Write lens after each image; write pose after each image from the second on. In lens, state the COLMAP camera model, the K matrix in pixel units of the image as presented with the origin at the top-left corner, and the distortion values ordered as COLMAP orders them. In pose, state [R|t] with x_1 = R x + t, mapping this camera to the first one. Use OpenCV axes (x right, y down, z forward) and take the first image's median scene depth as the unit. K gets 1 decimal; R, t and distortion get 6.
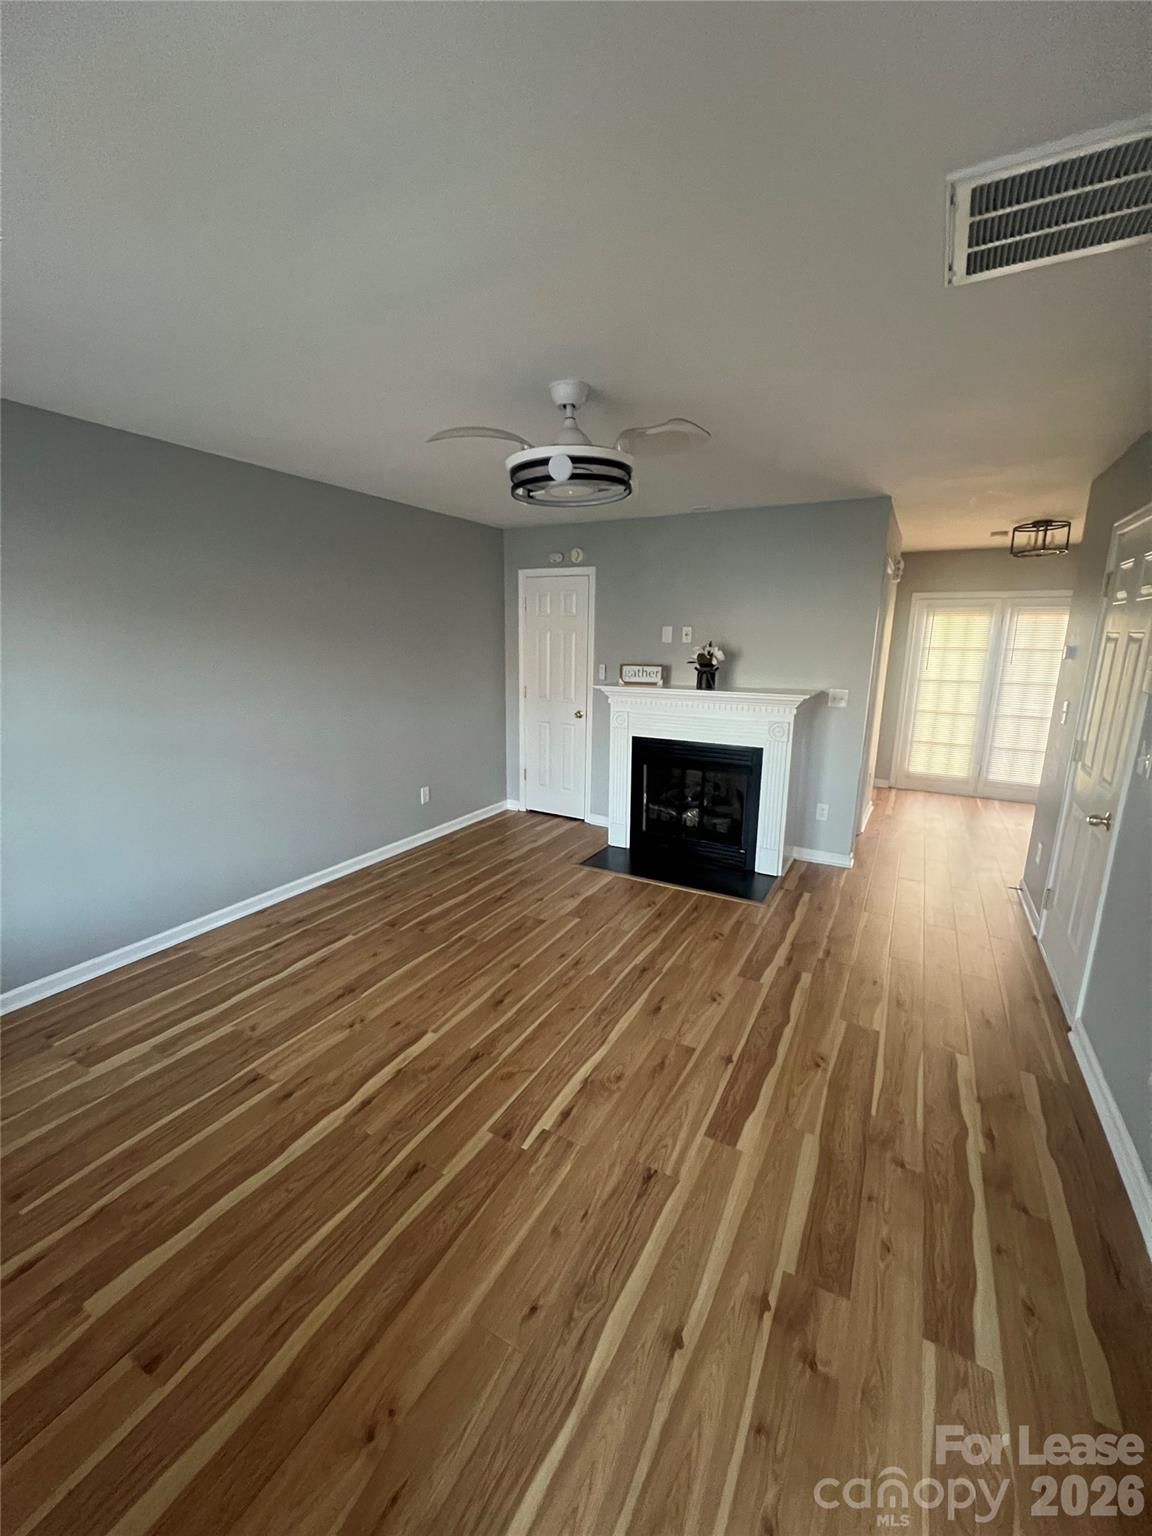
lens RADIAL K [[617.5, 0, 574.3], [0, 617.5, 763.1], [0, 0, 1]] dist [-0.000540, -0.000212]
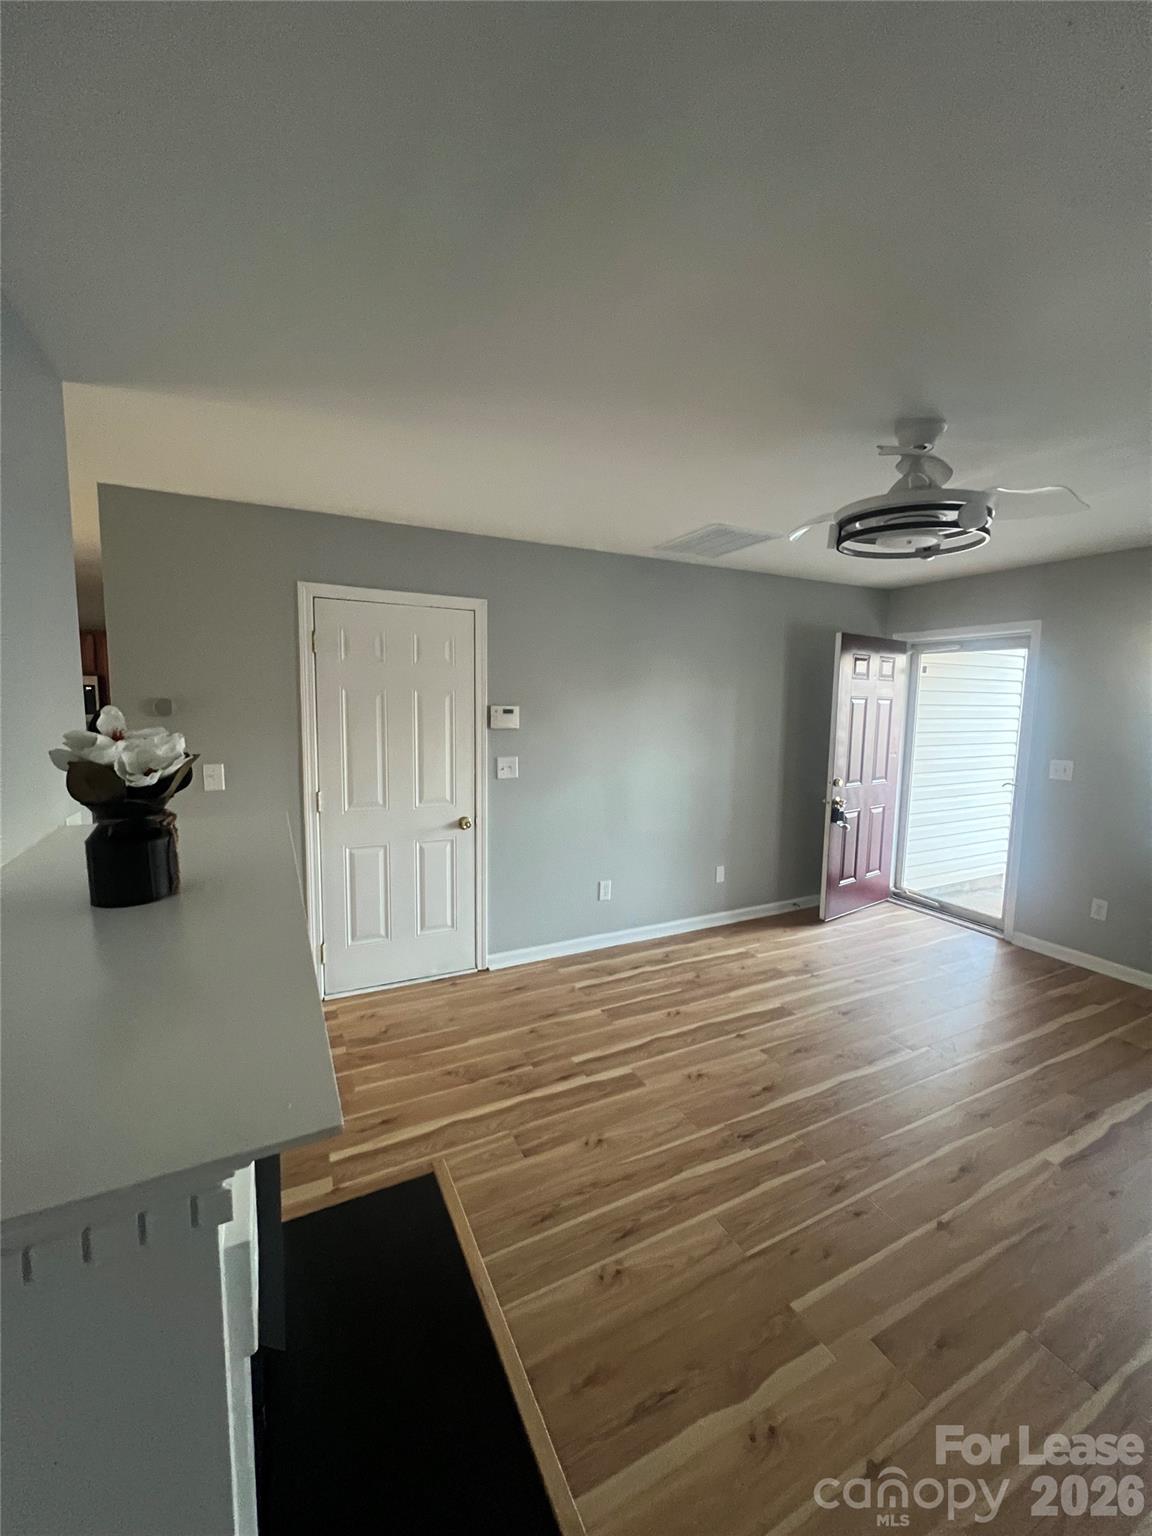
lens RADIAL K [[617.5, 0, 573.1], [0, 617.5, 765.9], [0, 0, 1]] dist [-0.000540, -0.000212]
pose [[-0.826718, -0.079504, 0.556971, -0.100720], [0.094929, 0.956060, 0.277376, -0.343309], [-0.554551, 0.282185, -0.782844, 1.659512]]
